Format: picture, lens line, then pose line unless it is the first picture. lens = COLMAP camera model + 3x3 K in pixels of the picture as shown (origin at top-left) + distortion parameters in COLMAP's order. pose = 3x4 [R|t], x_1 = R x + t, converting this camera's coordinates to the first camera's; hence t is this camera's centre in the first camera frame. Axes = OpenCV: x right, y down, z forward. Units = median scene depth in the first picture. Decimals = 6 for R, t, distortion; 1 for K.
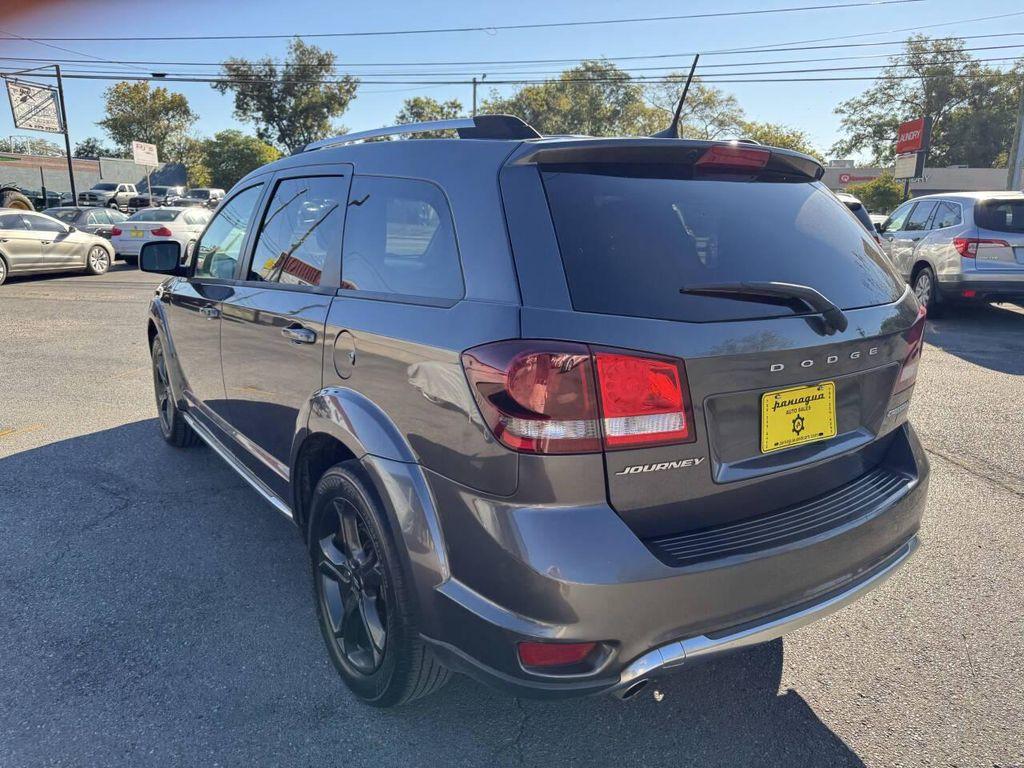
lens RADIAL K [[732.8, 0, 503.4], [0, 732.8, 383.2], [0, 0, 1]] dist [0.025782, -0.019840]
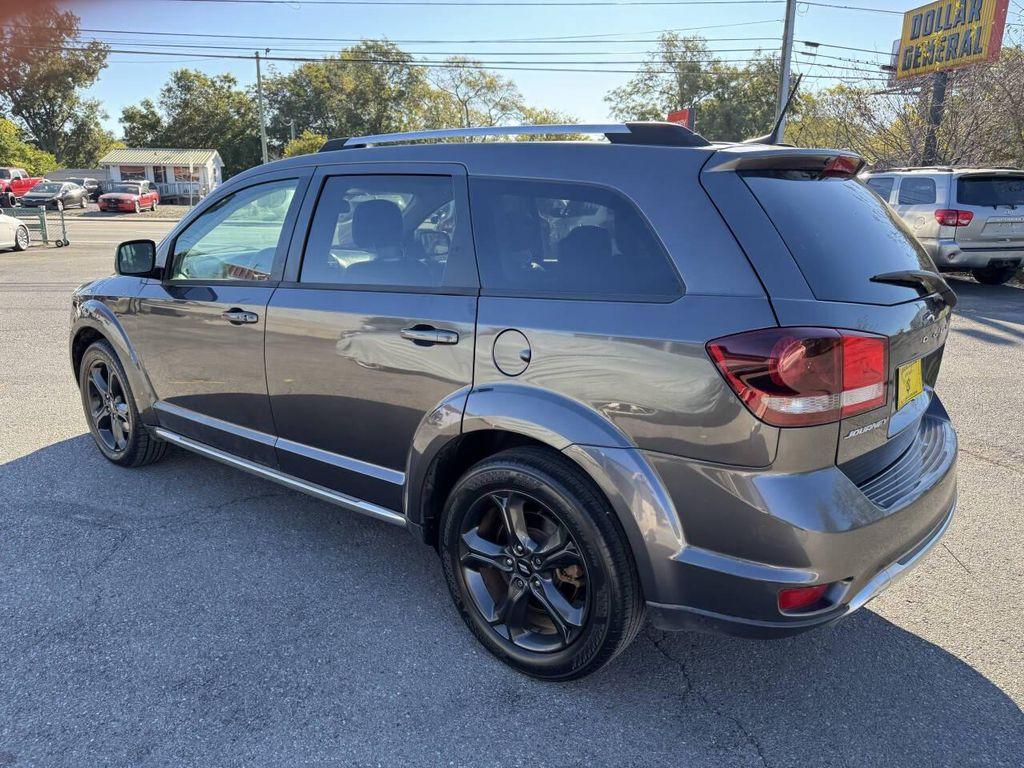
lens RADIAL K [[732.8, 0, 501.3], [0, 732.8, 379.4], [0, 0, 1]] dist [0.025782, -0.019840]
pose [[0.958300, -0.076168, 0.275427, -0.369338], [0.070735, 0.997055, 0.029619, -0.022839], [-0.276872, -0.008902, 0.960866, 0.007909]]
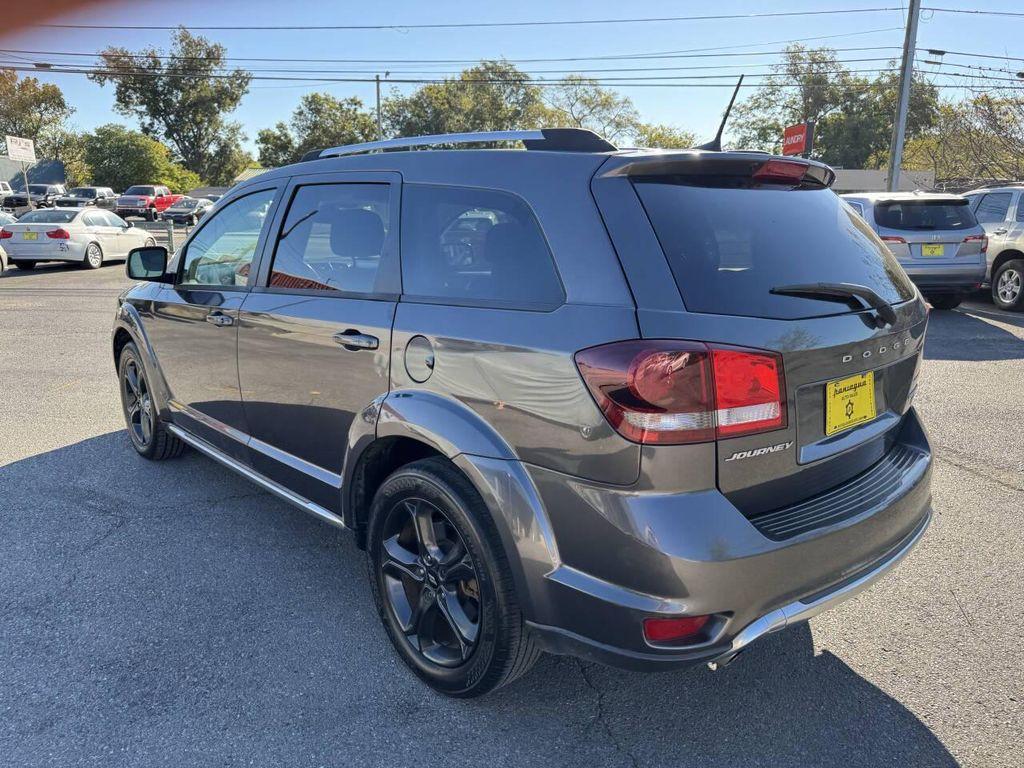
lens RADIAL K [[732.8, 0, 506.8], [0, 732.8, 381.6], [0, 0, 1]] dist [0.025782, -0.019840]
pose [[0.990365, -0.034116, 0.134216, -0.167620], [0.034113, 0.999415, 0.002318, -0.003745], [-0.134217, 0.002282, 0.990949, -0.024376]]
